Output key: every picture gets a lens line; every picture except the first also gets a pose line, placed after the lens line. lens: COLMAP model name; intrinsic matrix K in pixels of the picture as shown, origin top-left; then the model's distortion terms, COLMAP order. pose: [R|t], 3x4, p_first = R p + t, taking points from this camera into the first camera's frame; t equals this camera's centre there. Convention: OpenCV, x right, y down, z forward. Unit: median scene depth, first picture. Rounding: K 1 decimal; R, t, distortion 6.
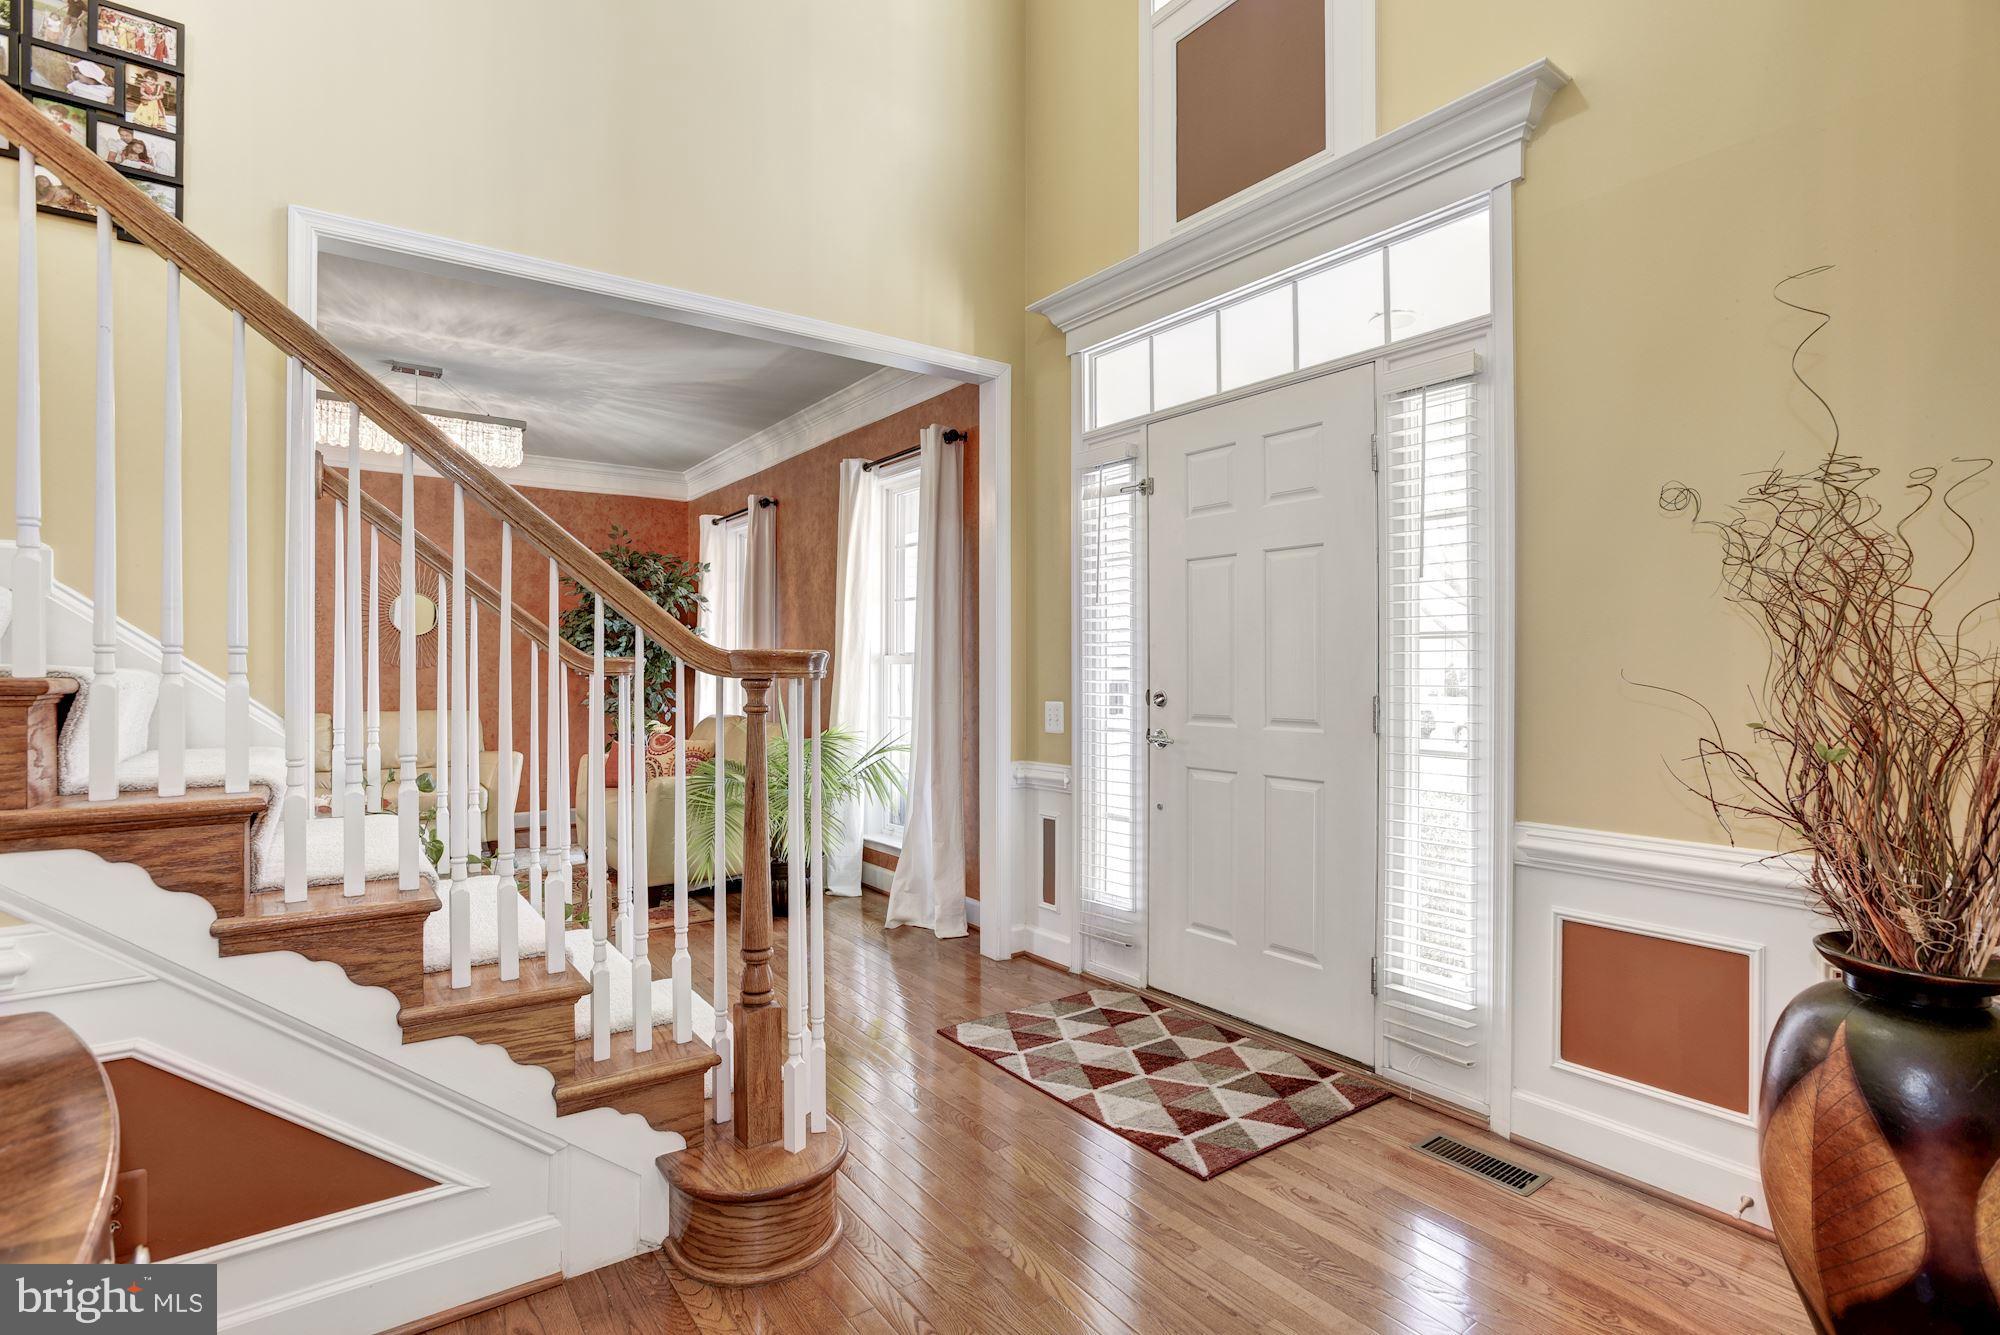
lens RADIAL K [[959.5, 0, 1004.7], [0, 959.5, 667.8], [0, 0, 1]] dist [-0.040057, 0.016540]
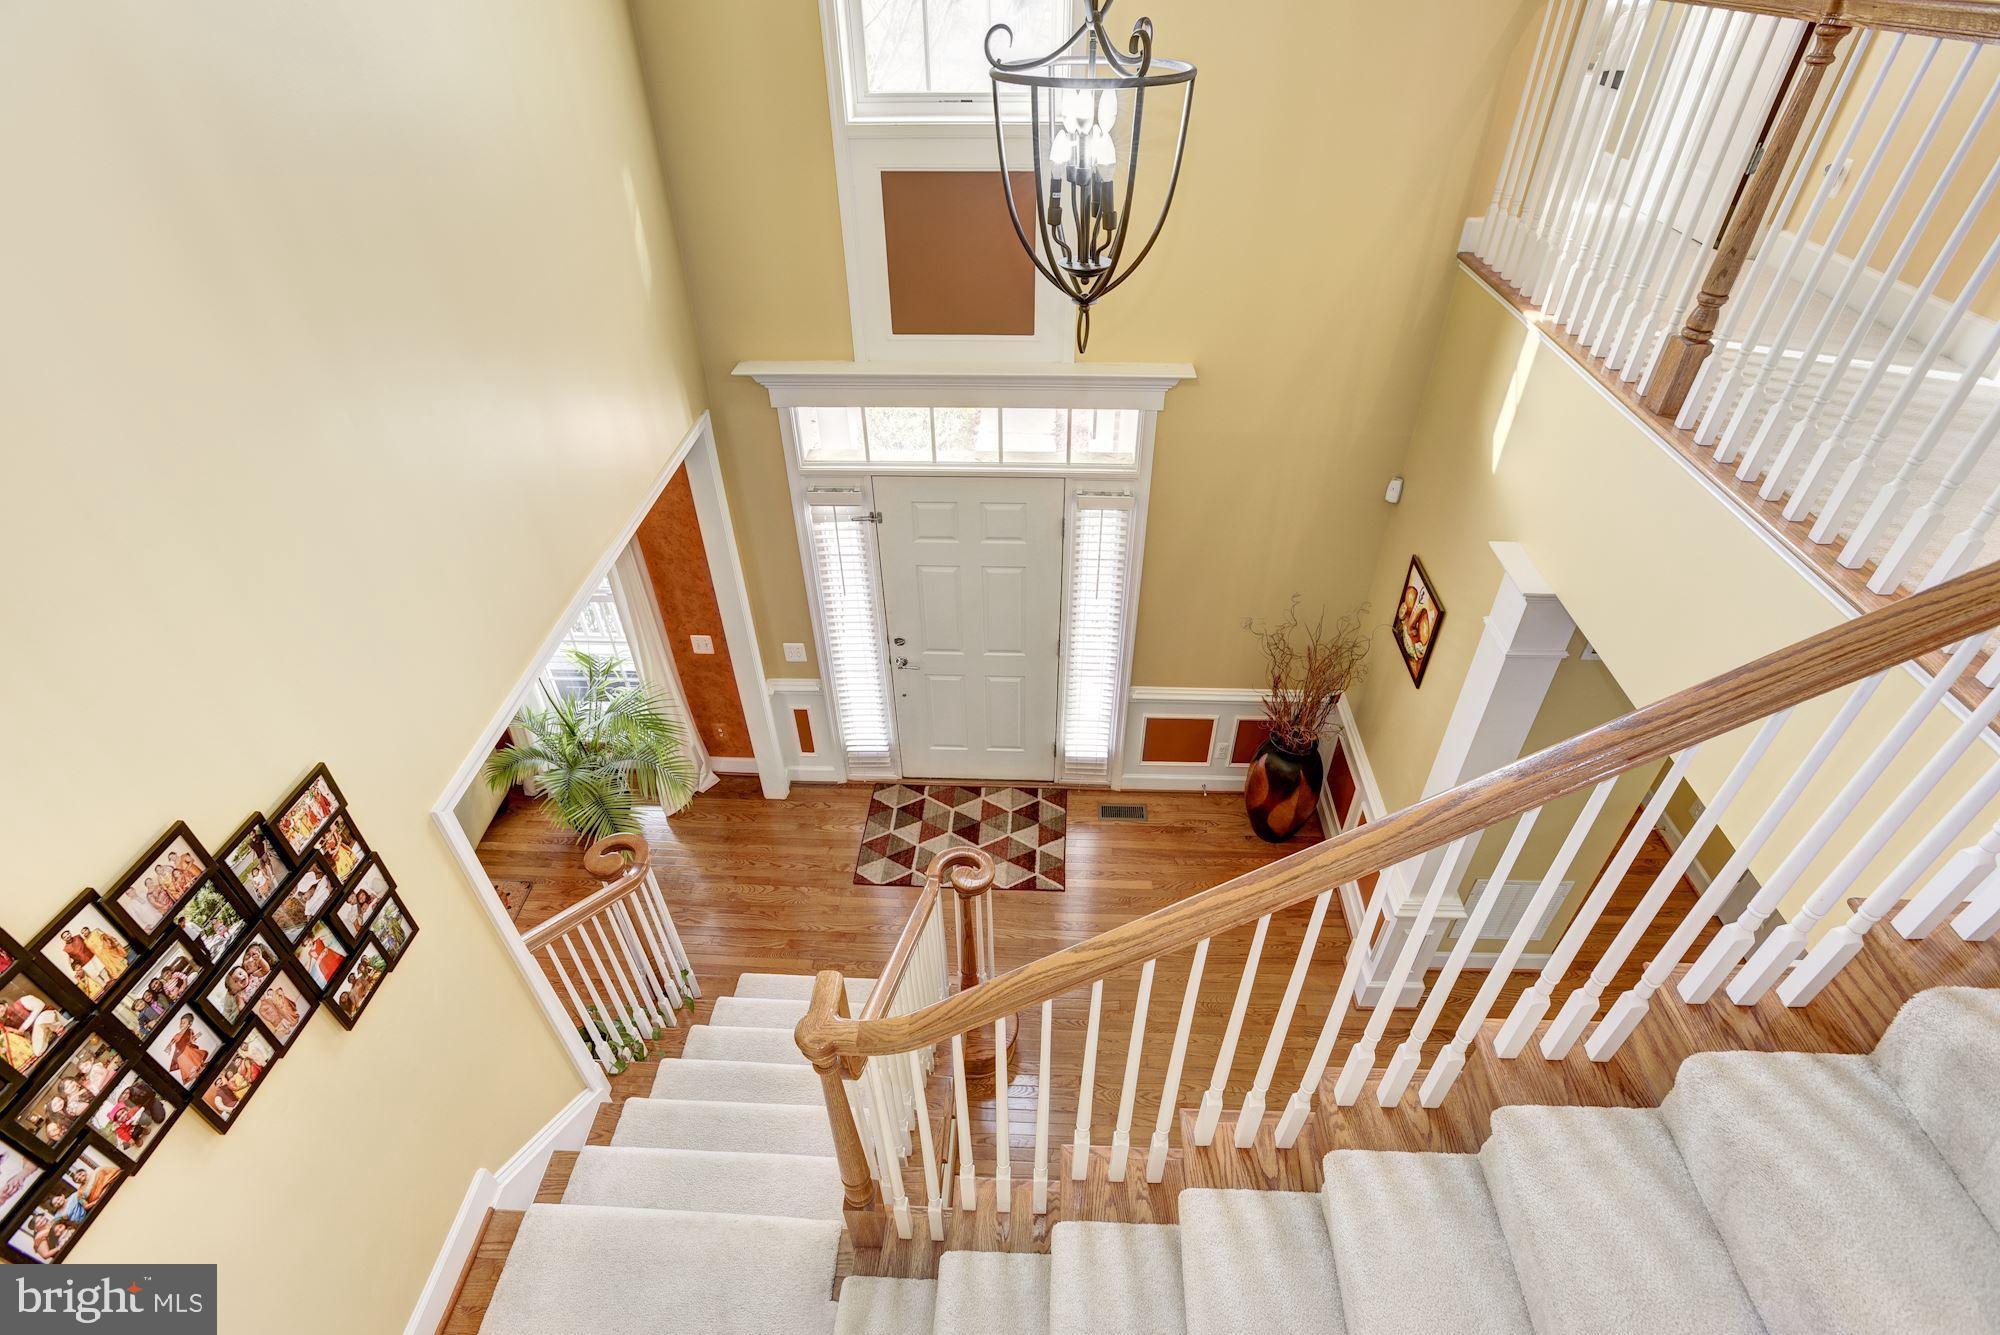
lens RADIAL K [[959.5, 0, 987.7], [0, 959.5, 657.3], [0, 0, 1]] dist [-0.040057, 0.016540]
pose [[0.637759, -0.486309, 0.597300, -0.687349], [0.018265, 0.784807, 0.619471, -0.910754], [-0.770020, -0.384163, 0.509400, 0.109587]]
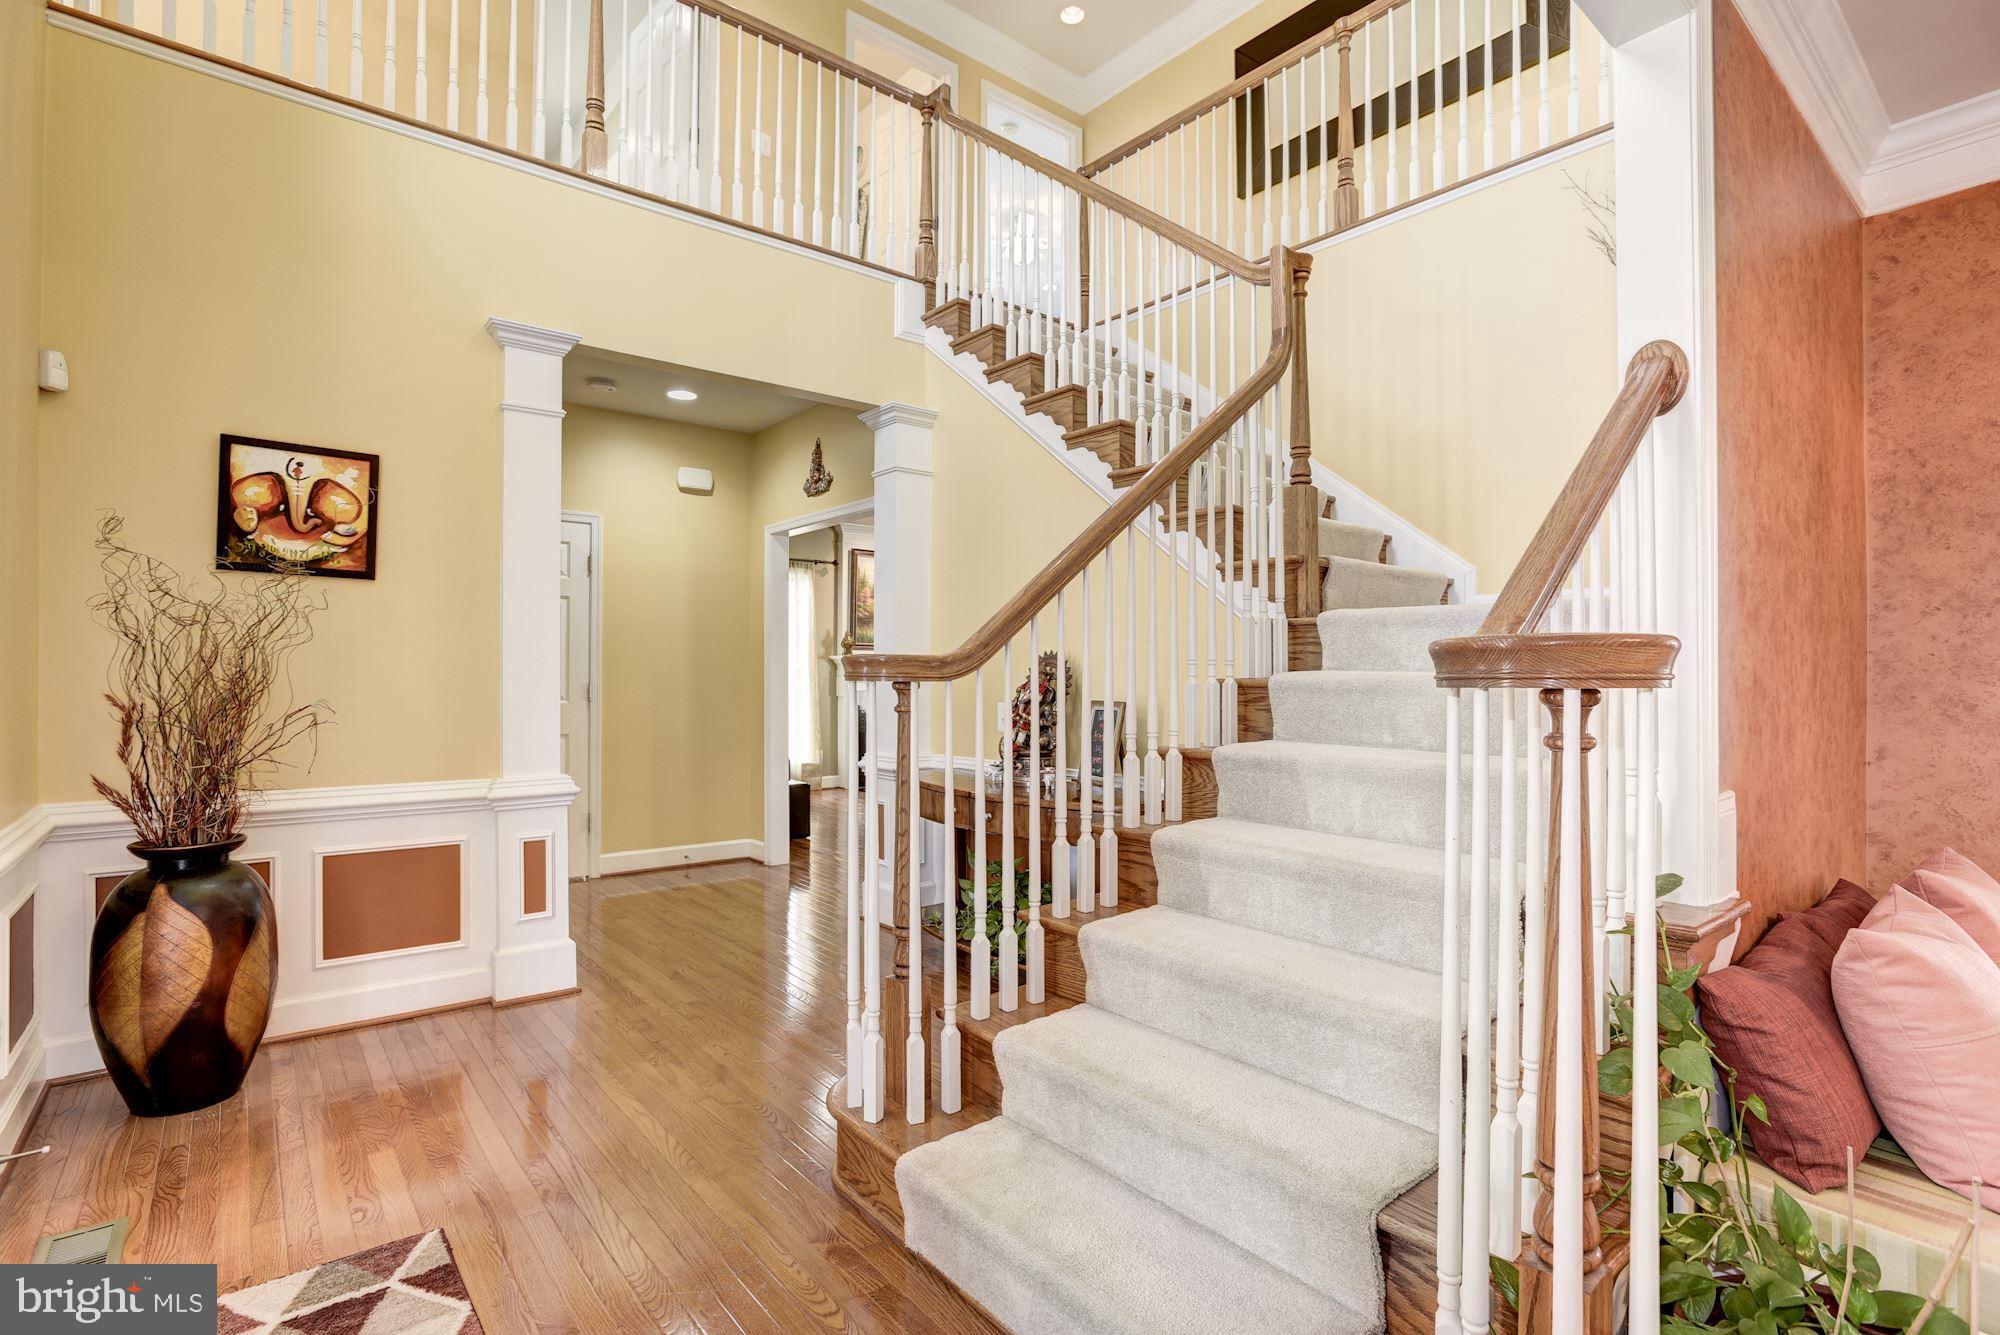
lens RADIAL K [[959.5, 0, 1000.3], [0, 959.5, 678.4], [0, 0, 1]] dist [-0.040057, 0.016540]
pose [[-0.999189, -0.000302, -0.040257, -0.189452], [0.000007, 0.999971, -0.007659, 0.013121], [0.040258, -0.007653, -0.999160, 1.270362]]
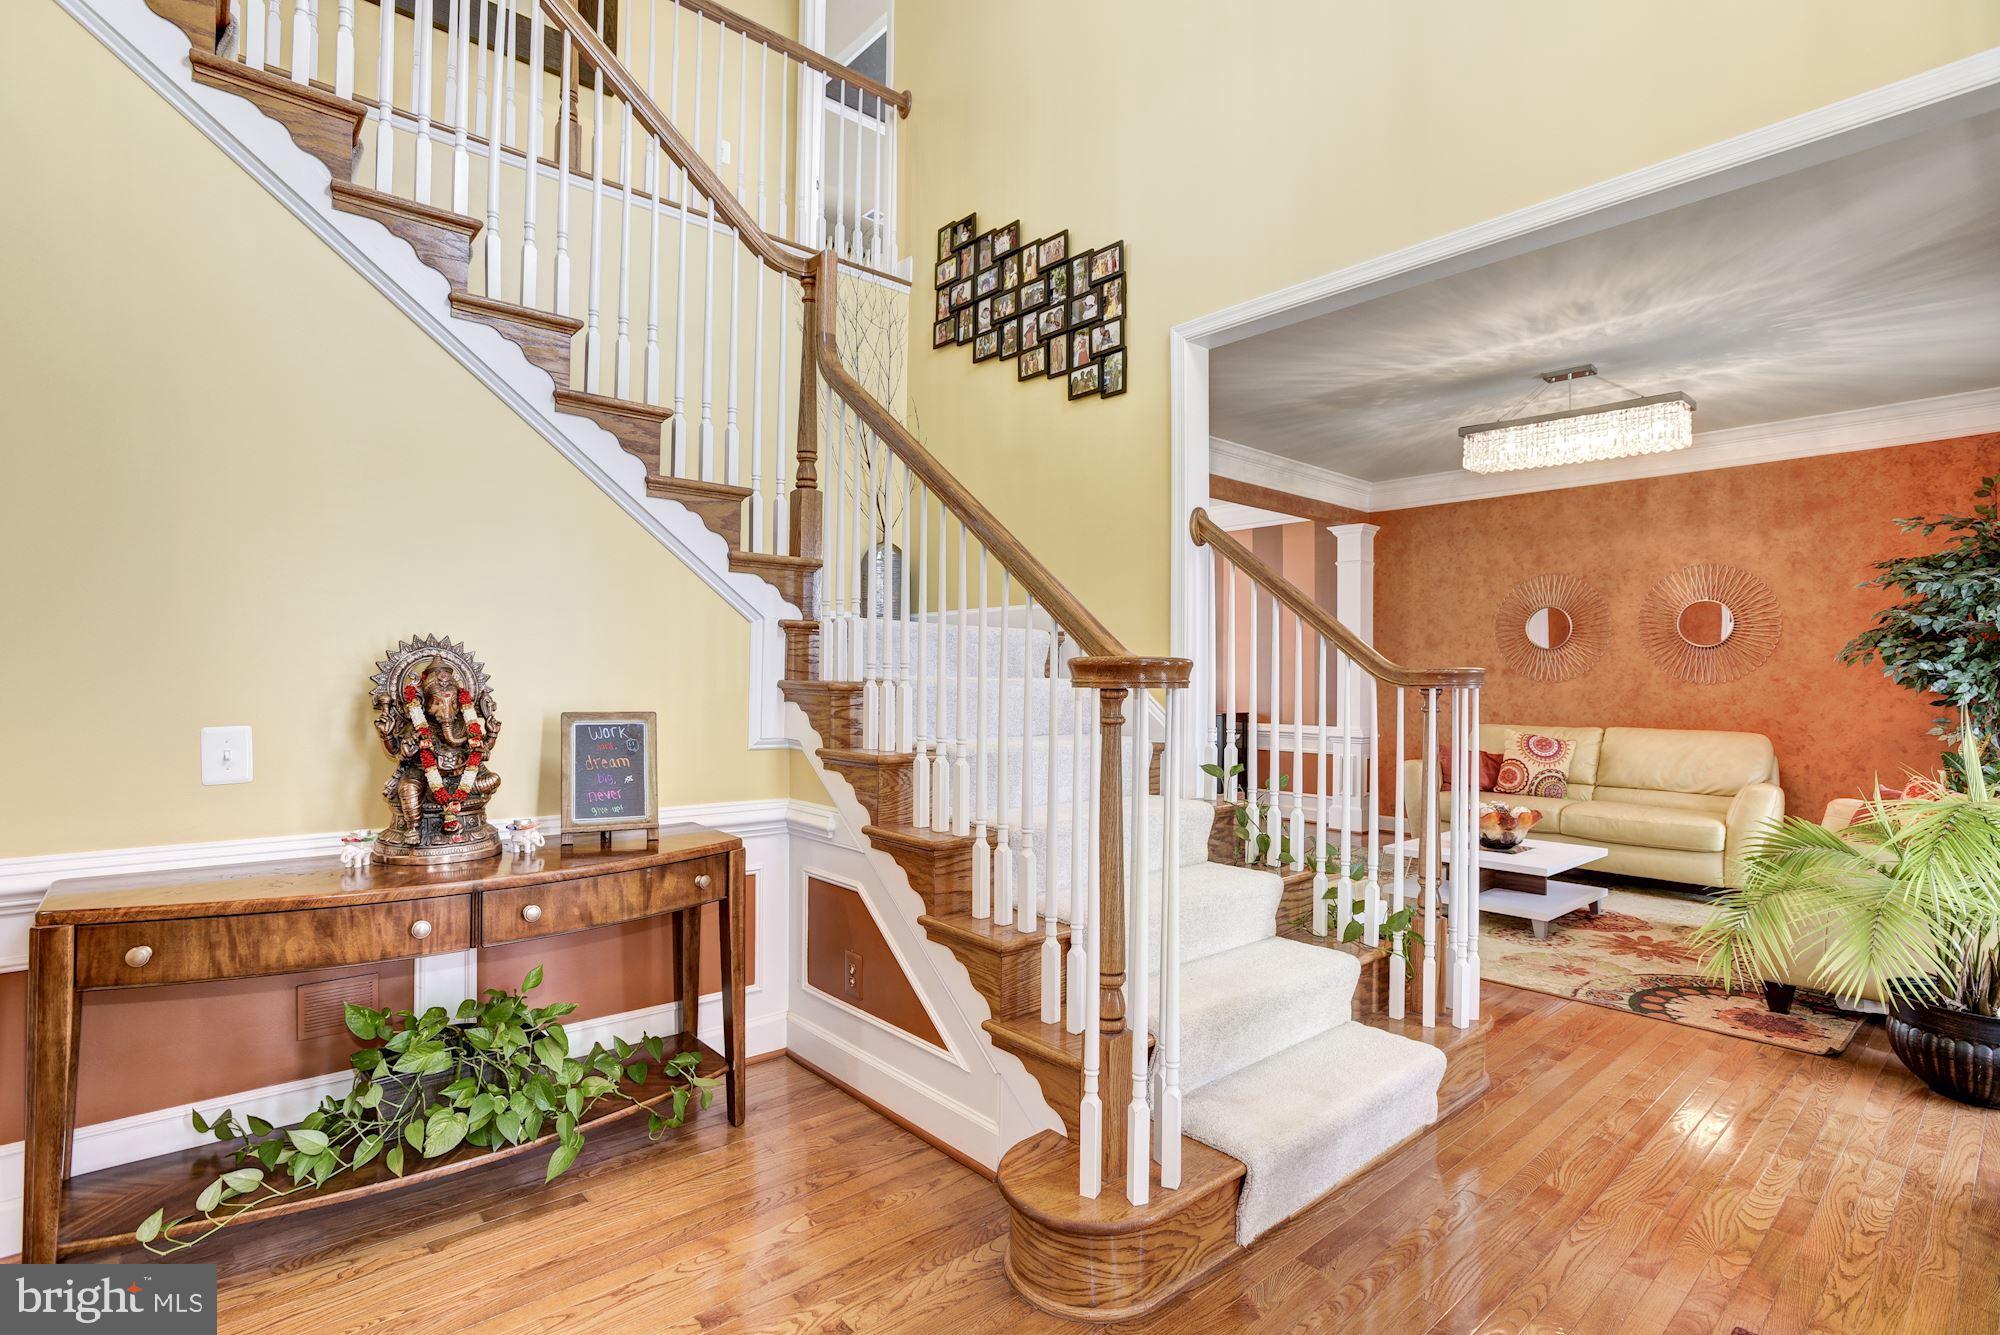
lens RADIAL K [[959.5, 0, 1000.7], [0, 959.5, 670.3], [0, 0, 1]] dist [-0.040057, 0.016540]
pose [[0.094244, -0.012252, -0.995474, 0.411344], [-0.004573, 0.999908, -0.012740, 0.003988], [0.995539, 0.005753, 0.094179, 0.481775]]
